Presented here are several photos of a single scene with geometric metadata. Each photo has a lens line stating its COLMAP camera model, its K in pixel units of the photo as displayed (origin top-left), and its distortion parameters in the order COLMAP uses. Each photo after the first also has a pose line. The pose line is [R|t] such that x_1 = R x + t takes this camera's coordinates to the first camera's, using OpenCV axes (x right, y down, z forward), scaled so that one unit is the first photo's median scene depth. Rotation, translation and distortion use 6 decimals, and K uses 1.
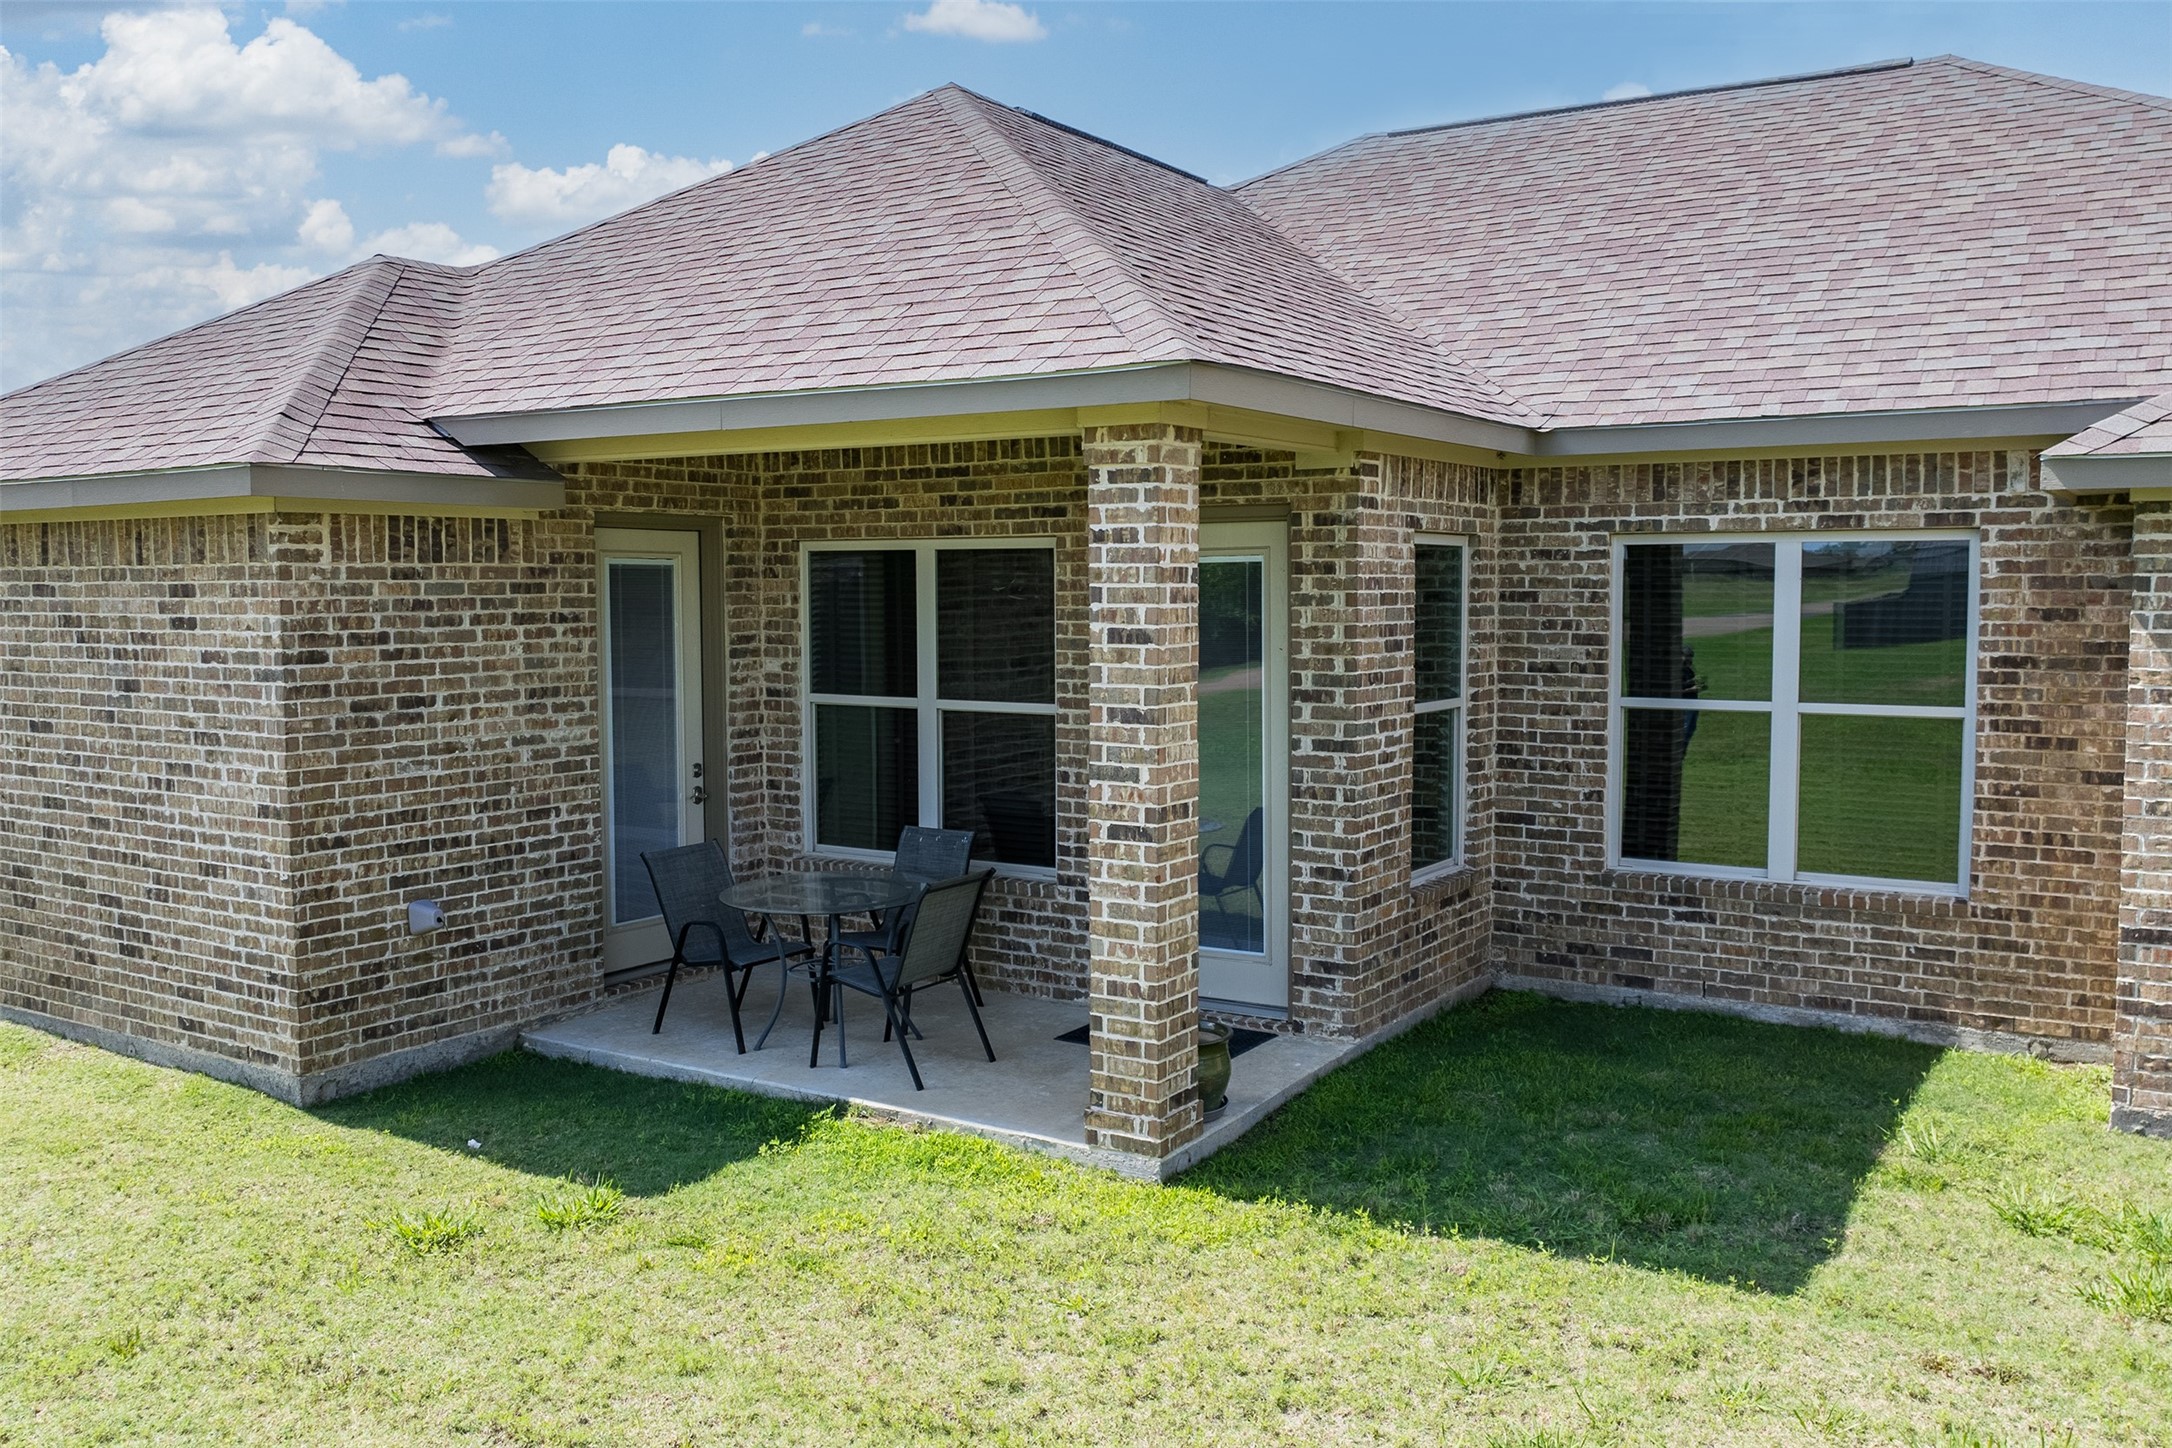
lens RADIAL K [[1747.3, 0, 1129.6], [0, 1747.3, 726.0], [0, 0, 1]] dist [-0.014314, -0.005055]
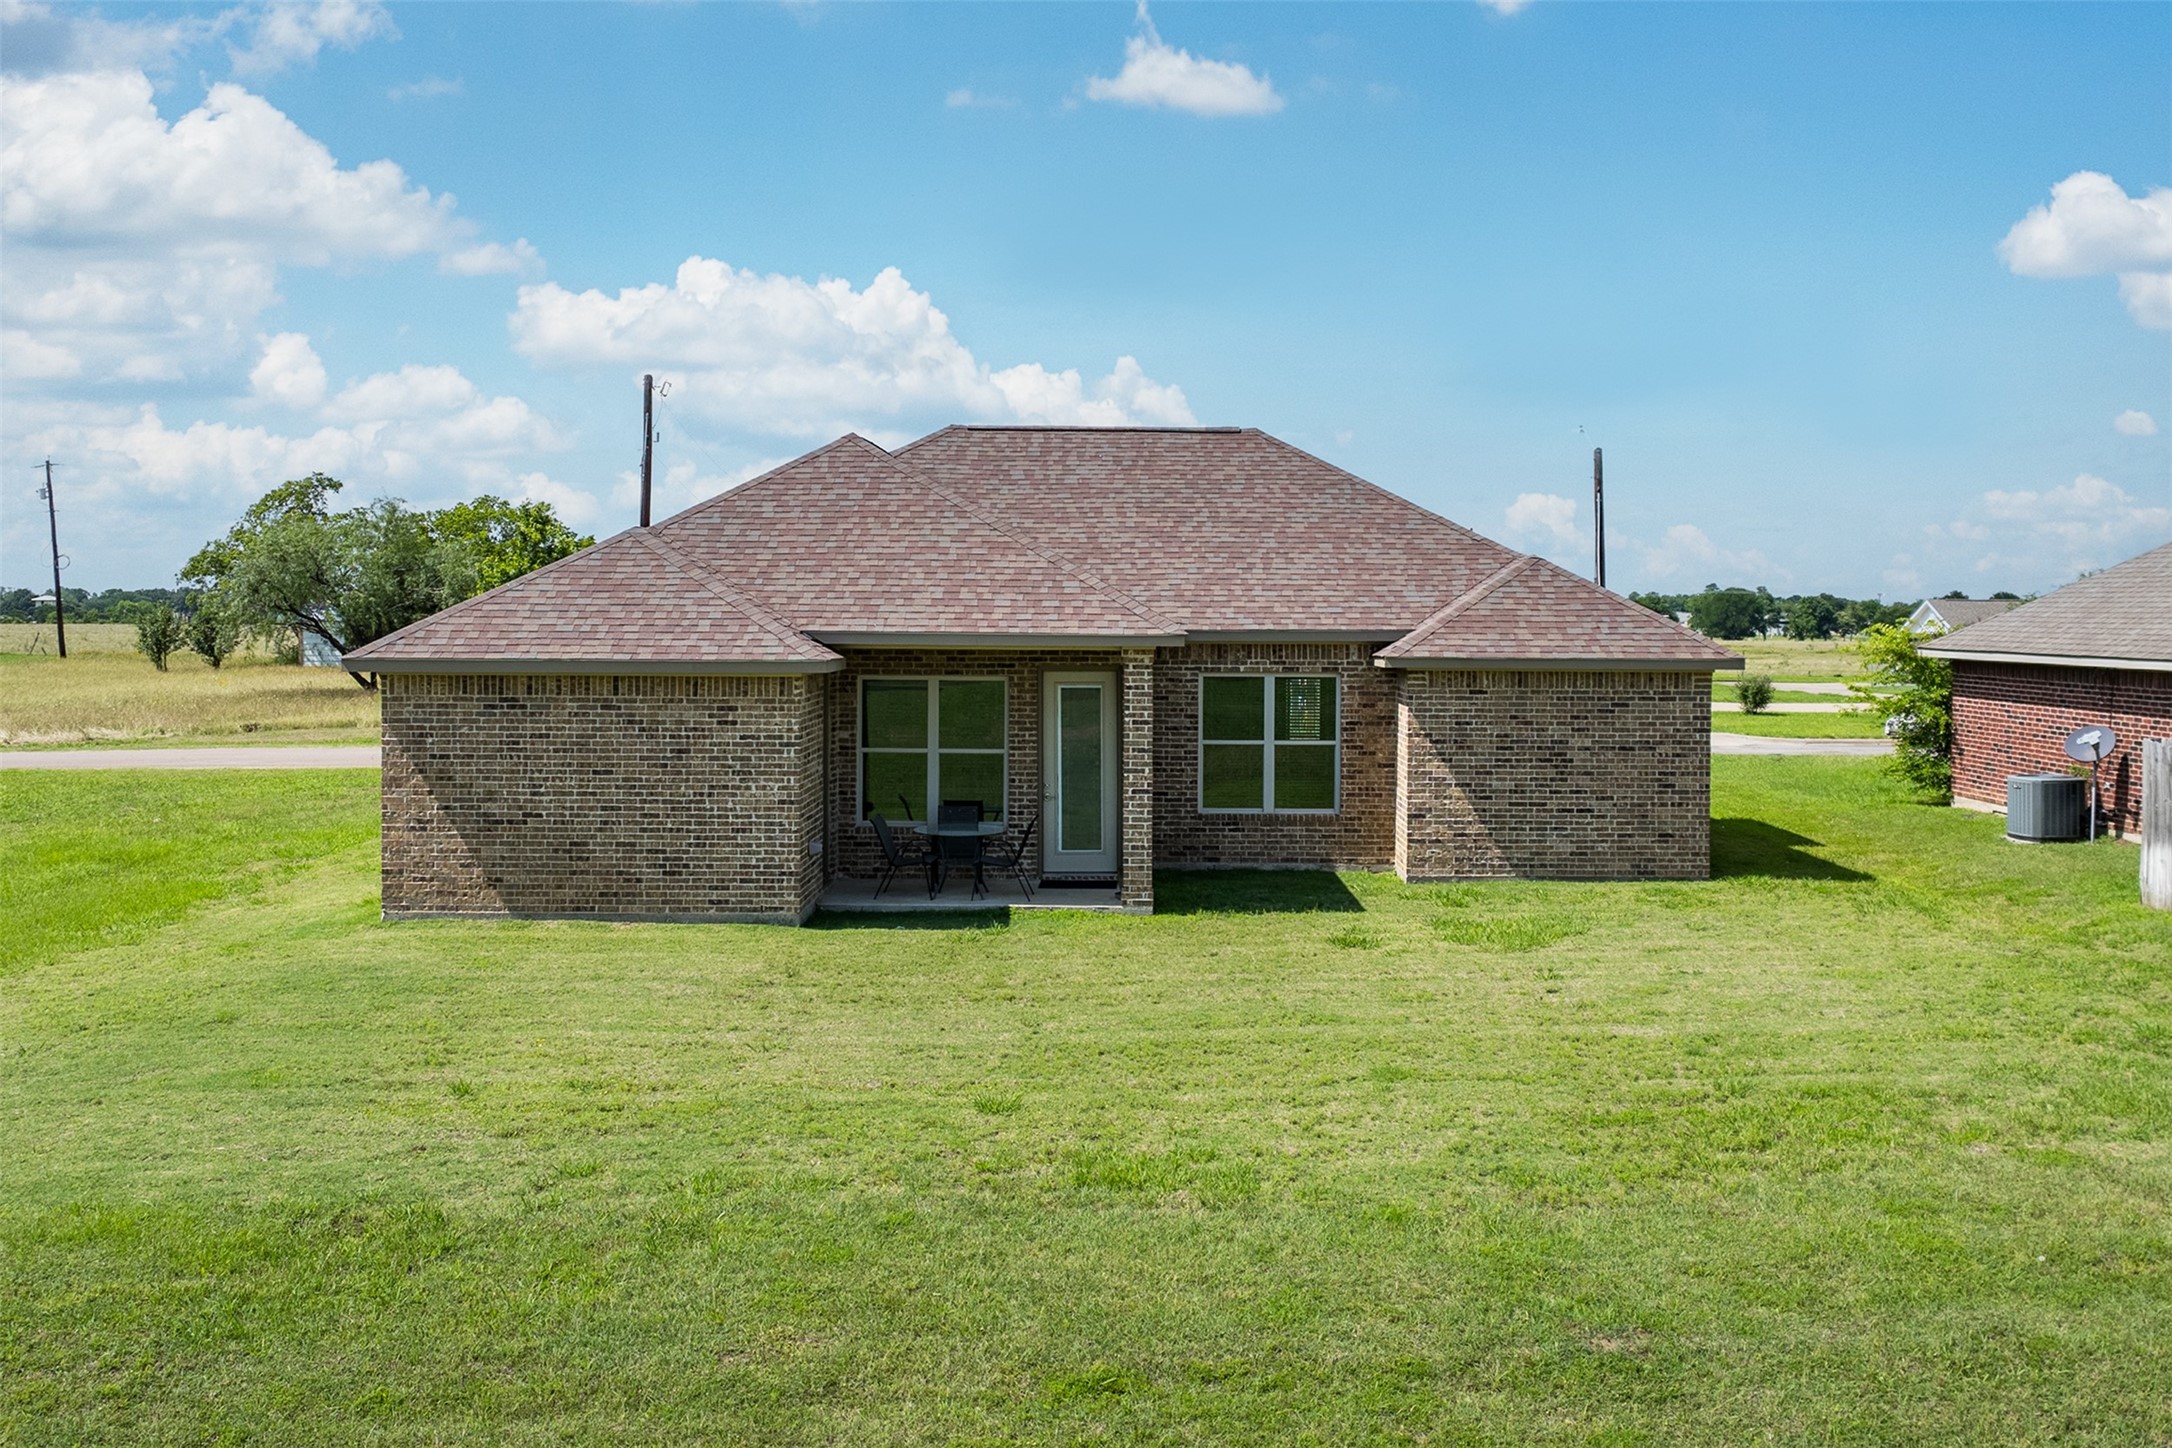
lens RADIAL K [[2078.1, 0, 1055.1], [0, 2078.1, 713.1], [0, 0, 1]] dist [-0.016334, -0.012184]
pose [[0.861185, -0.017518, 0.507990, -1.492697], [0.033790, 0.999168, -0.022827, 0.004931], [-0.507168, 0.036823, 0.861060, -1.500713]]
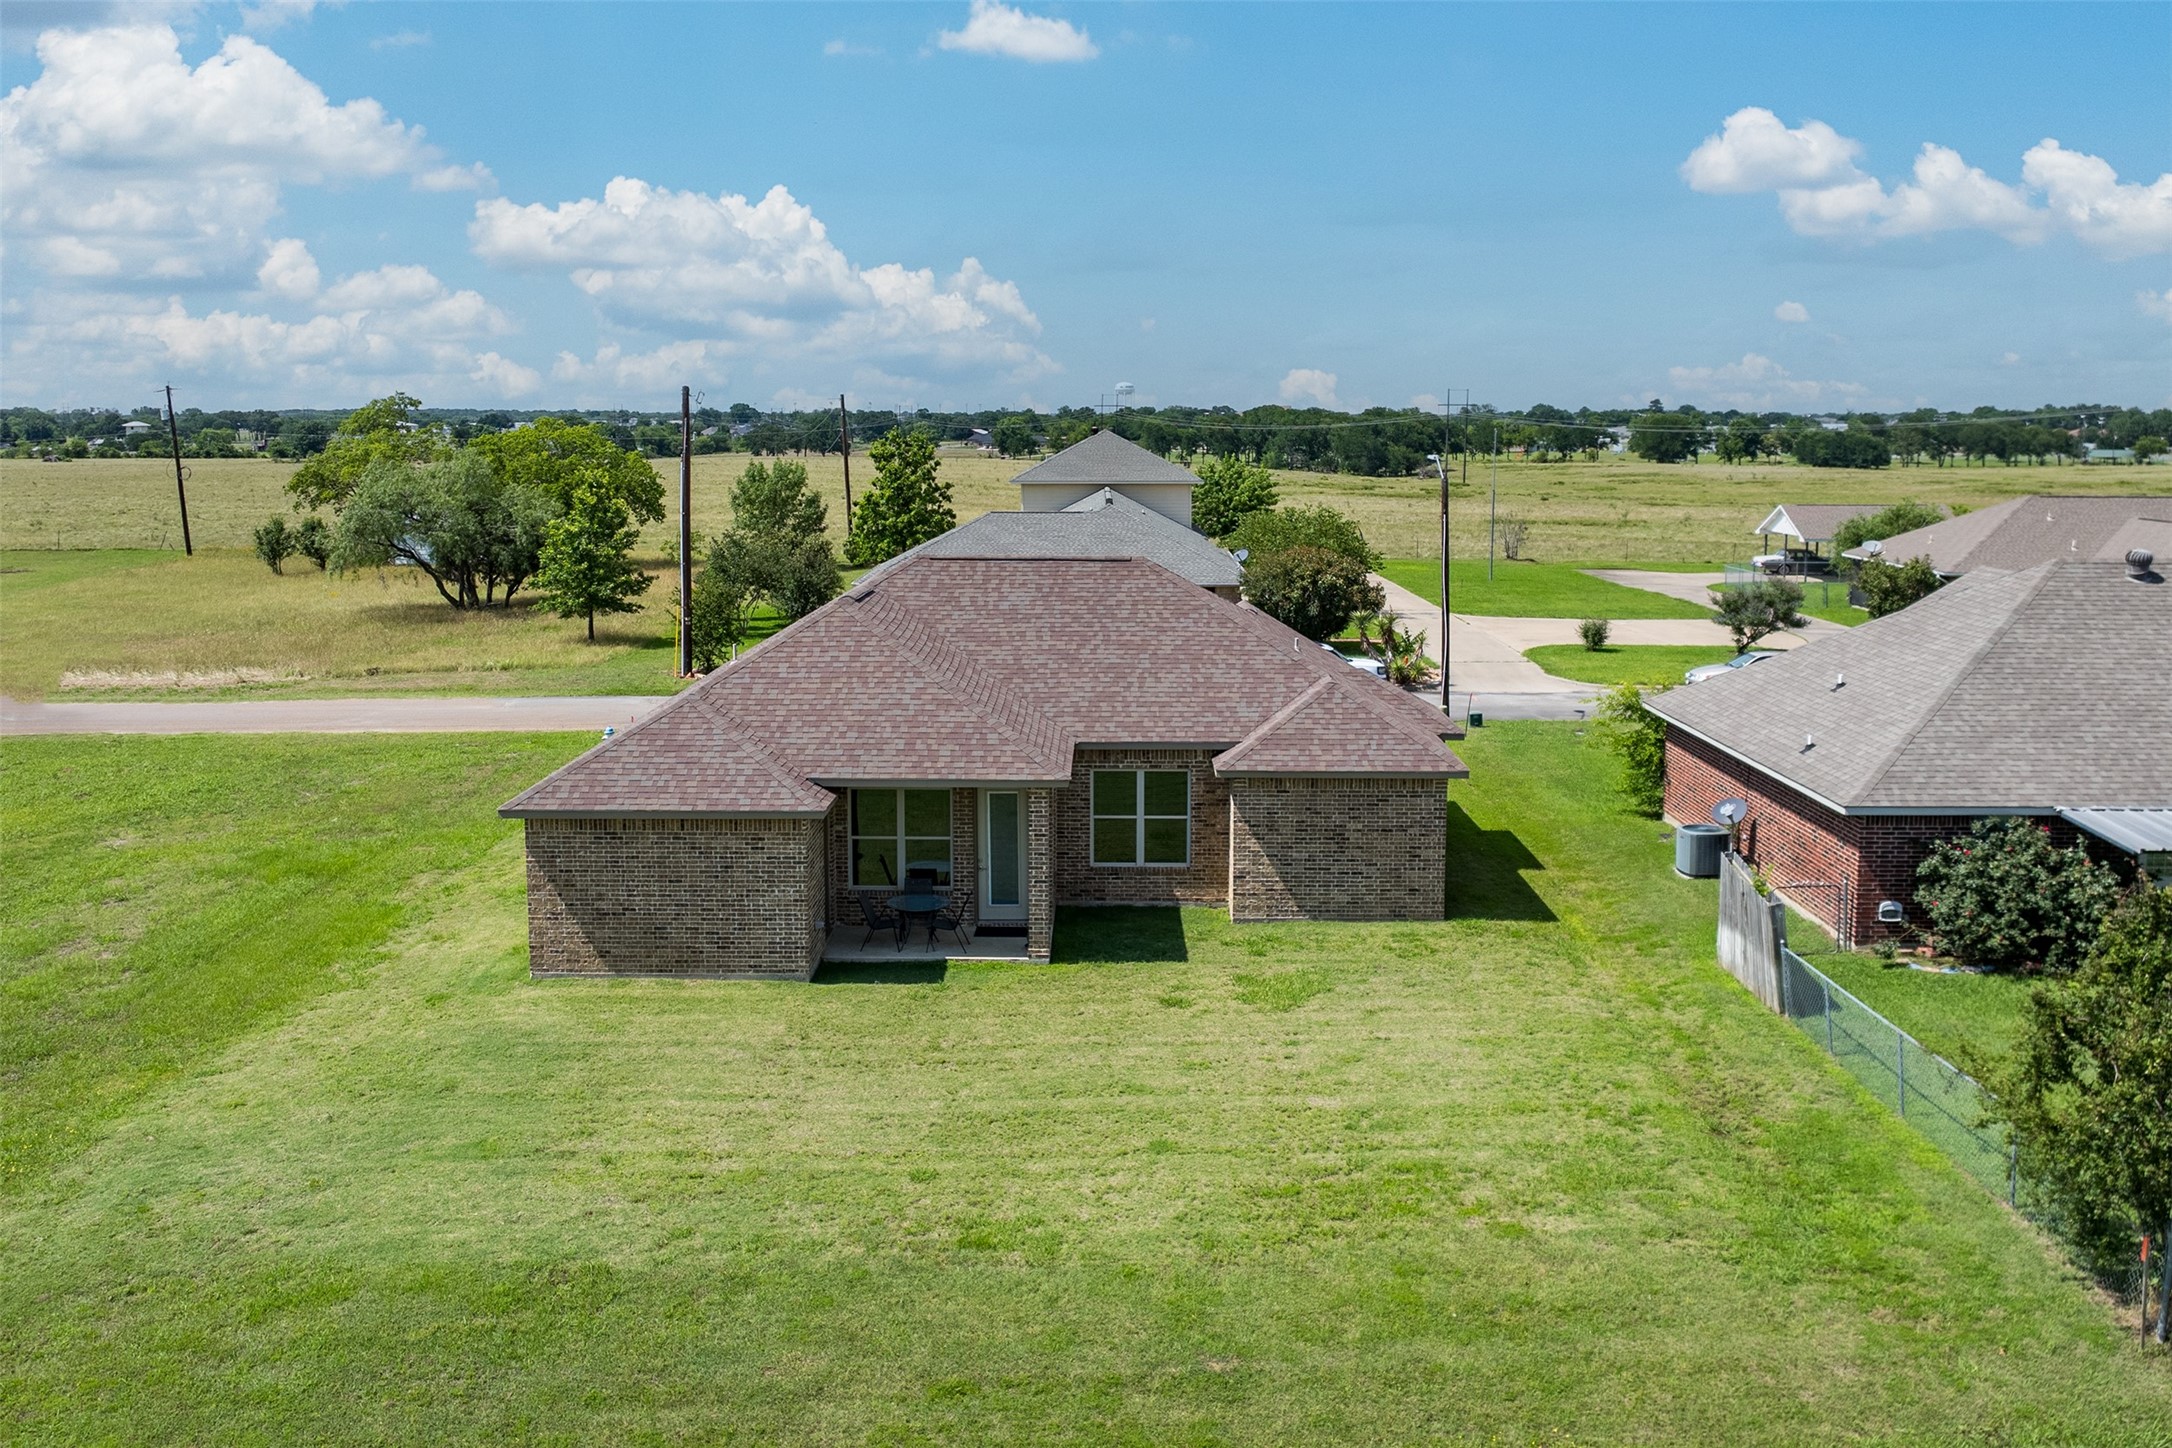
lens RADIAL K [[1874.7, 0, 1025.8], [0, 1874.7, 726.3], [0, 0, 1]] dist [-0.014492, -0.009560]
pose [[0.868103, -0.076766, 0.490412, -1.785646], [0.040946, 0.995677, 0.083375, -0.555226], [-0.494692, -0.052298, 0.867493, -2.313217]]
